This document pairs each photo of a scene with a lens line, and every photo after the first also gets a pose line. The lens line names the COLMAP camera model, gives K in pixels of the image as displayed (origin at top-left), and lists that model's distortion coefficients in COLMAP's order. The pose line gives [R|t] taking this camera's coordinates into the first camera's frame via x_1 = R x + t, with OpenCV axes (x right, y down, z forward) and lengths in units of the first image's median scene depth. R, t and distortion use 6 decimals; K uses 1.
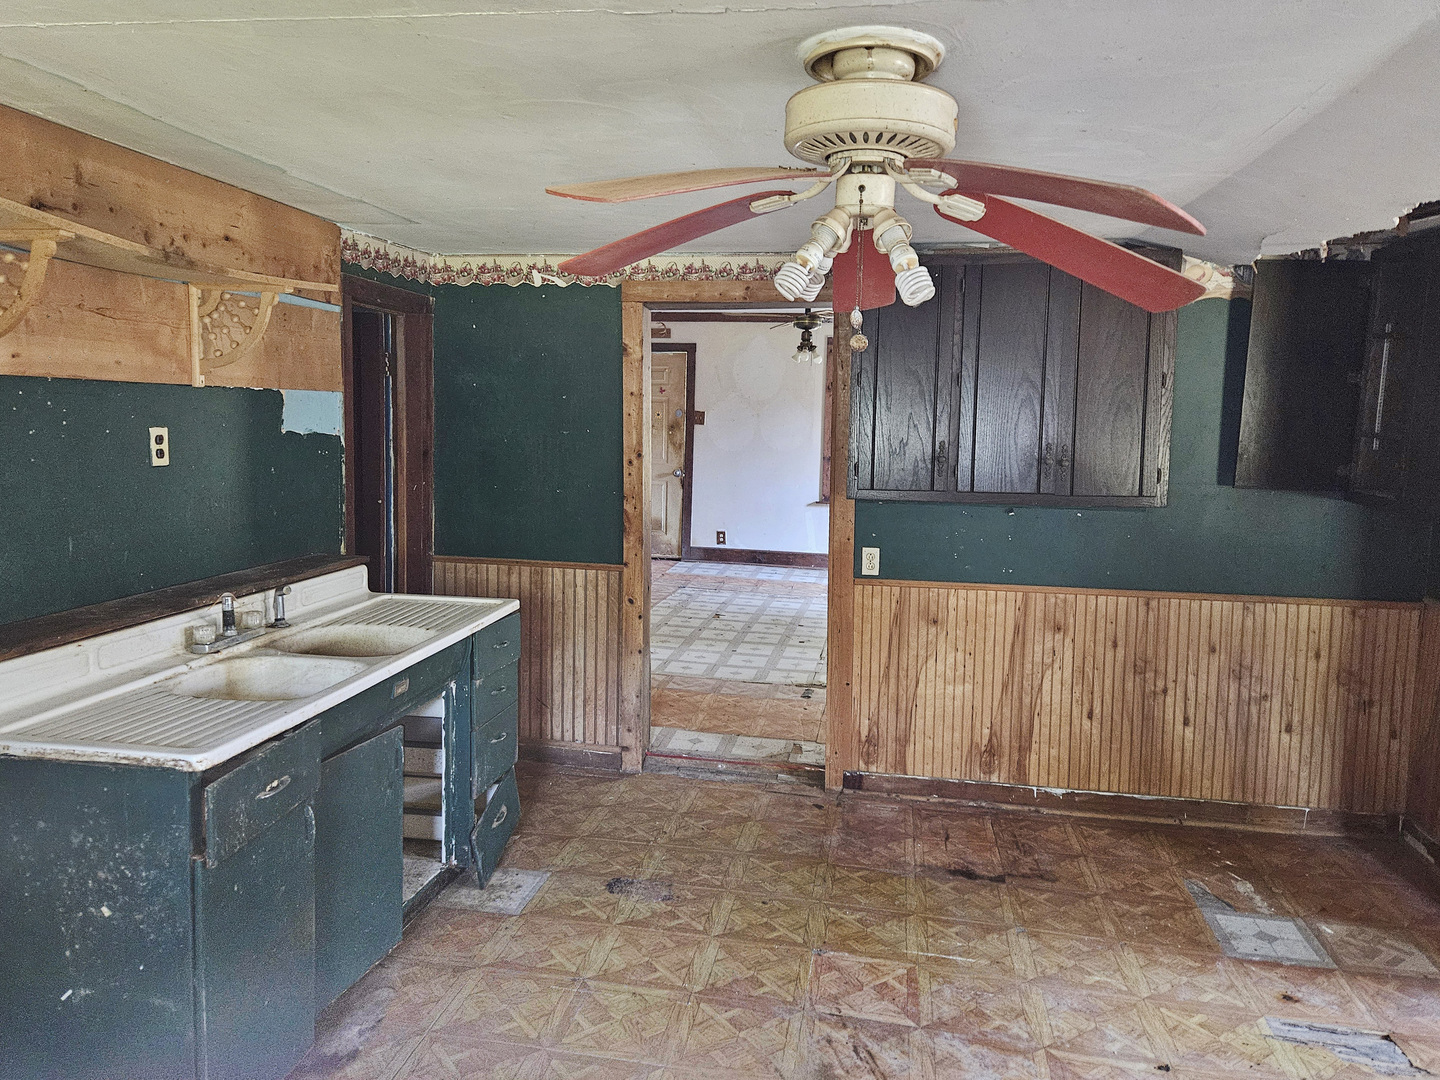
lens RADIAL K [[992.5, 0, 721.5], [0, 992.5, 528.5], [0, 0, 1]] dist [0.025278, -0.006911]
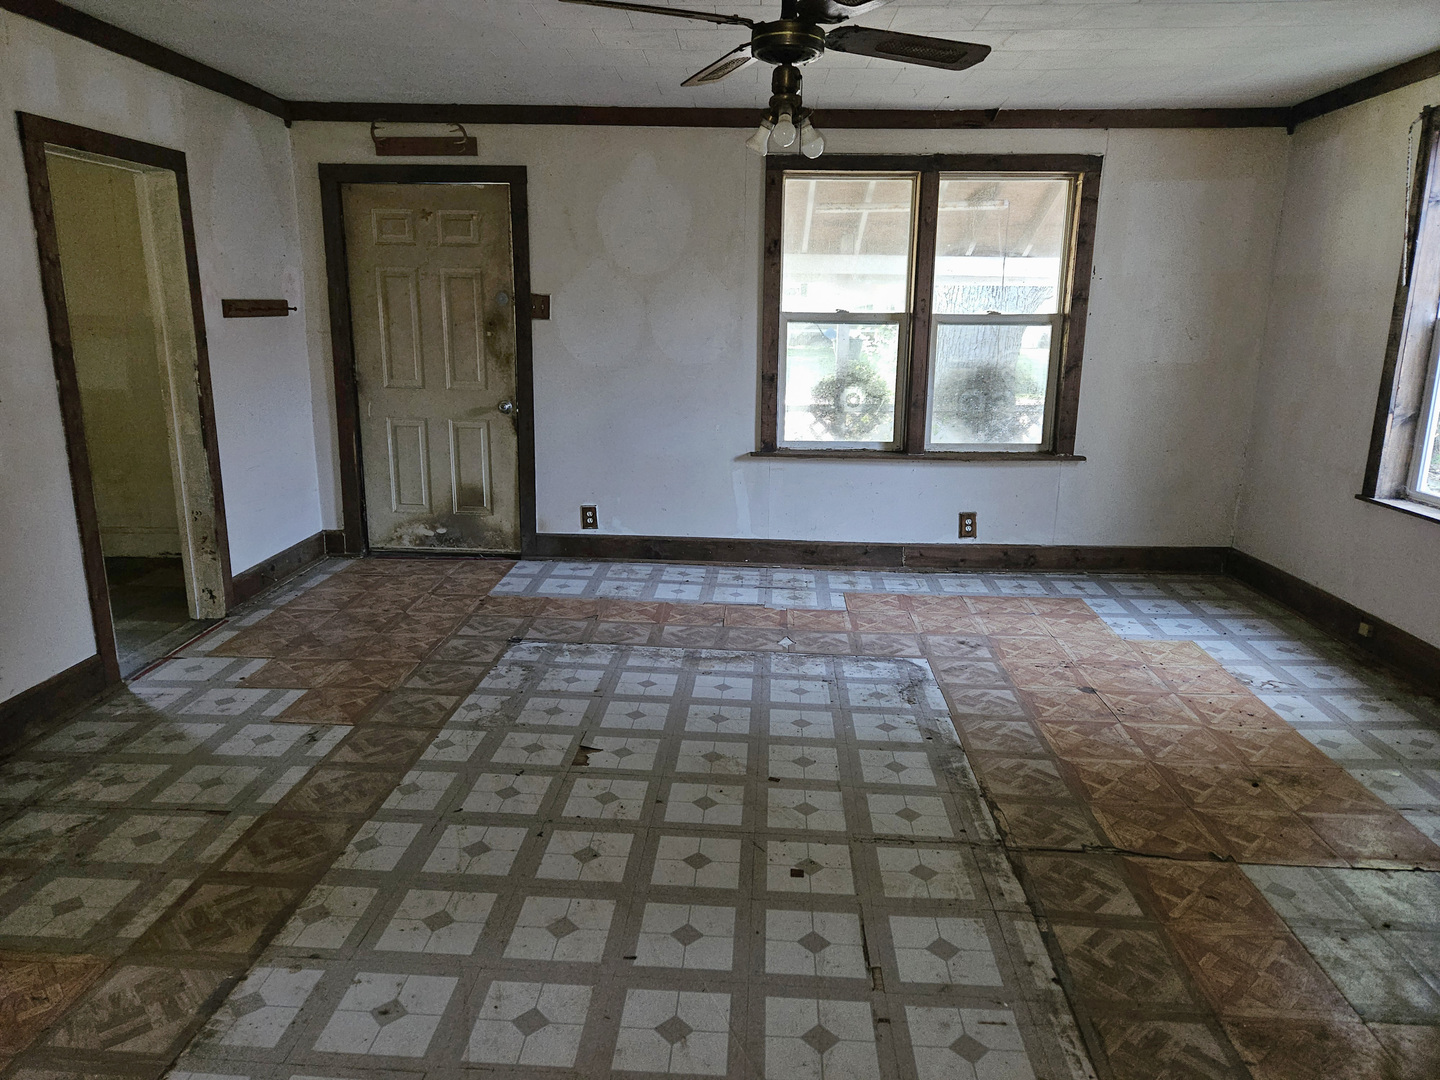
lens RADIAL K [[945.8, 0, 728.3], [0, 945.8, 537.5], [0, 0, 1]] dist [0.044465, -0.022737]
pose [[0.990131, -0.043263, 0.133303, 0.006360], [0.025763, 0.991138, 0.130311, -0.053737], [-0.137760, -0.125591, 0.982471, 0.479747]]
